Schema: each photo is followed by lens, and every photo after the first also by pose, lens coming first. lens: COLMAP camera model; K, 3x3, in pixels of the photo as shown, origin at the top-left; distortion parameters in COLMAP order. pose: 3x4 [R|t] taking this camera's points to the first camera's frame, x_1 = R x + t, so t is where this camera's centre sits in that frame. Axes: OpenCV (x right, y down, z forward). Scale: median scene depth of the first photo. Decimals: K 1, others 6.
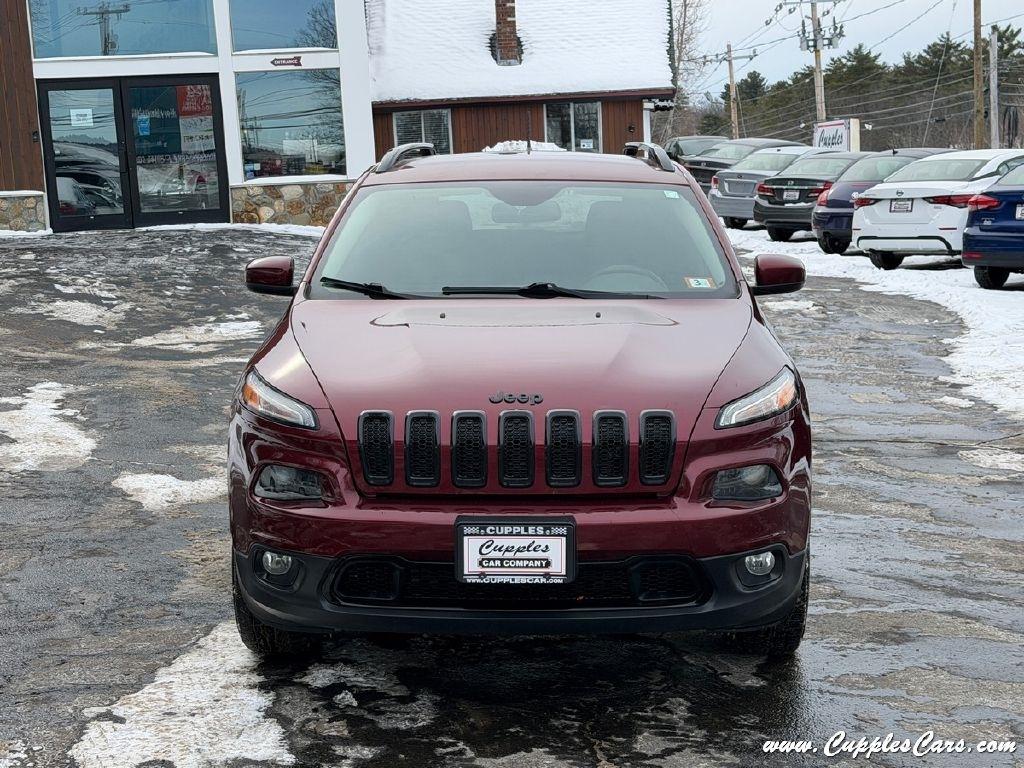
lens RADIAL K [[1650.6, 0, 512.0], [0, 1650.6, 384.0], [0, 0, 1]] dist [0.172500, -0.234606]
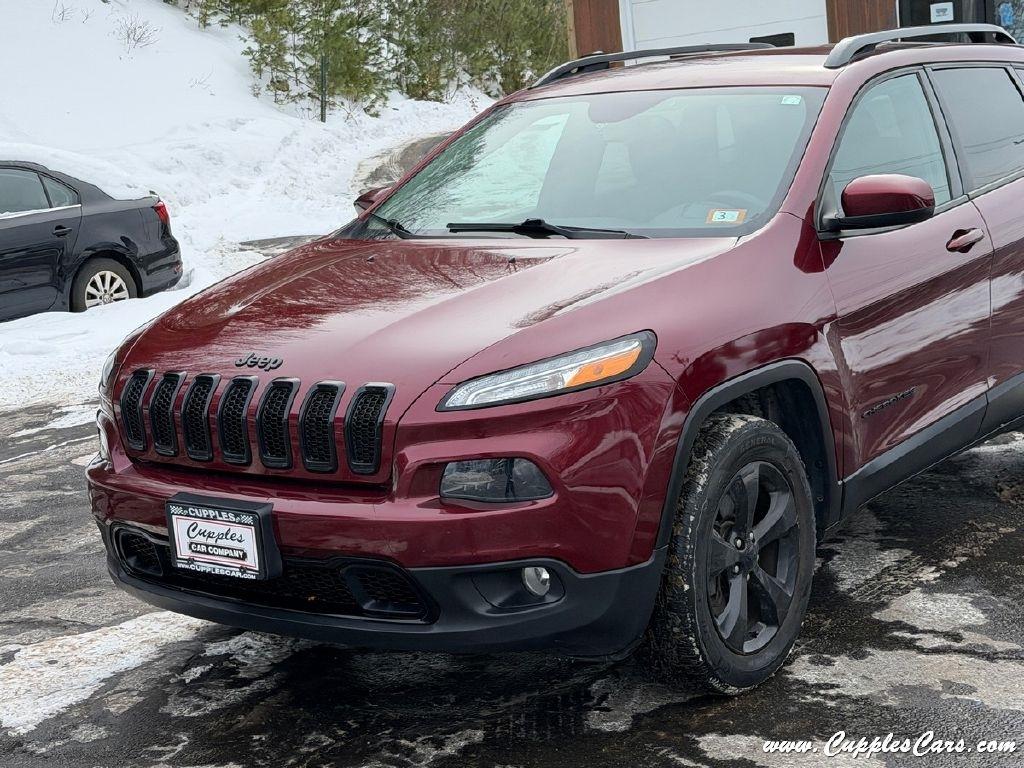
lens RADIAL K [[1650.6, 0, 512.0], [0, 1650.6, 384.0], [0, 0, 1]] dist [0.172500, -0.234606]
pose [[0.821829, 0.048420, -0.567673, 0.623949], [-0.016086, 0.997957, 0.061834, -0.036643], [0.569507, -0.041686, 0.820928, 0.370934]]
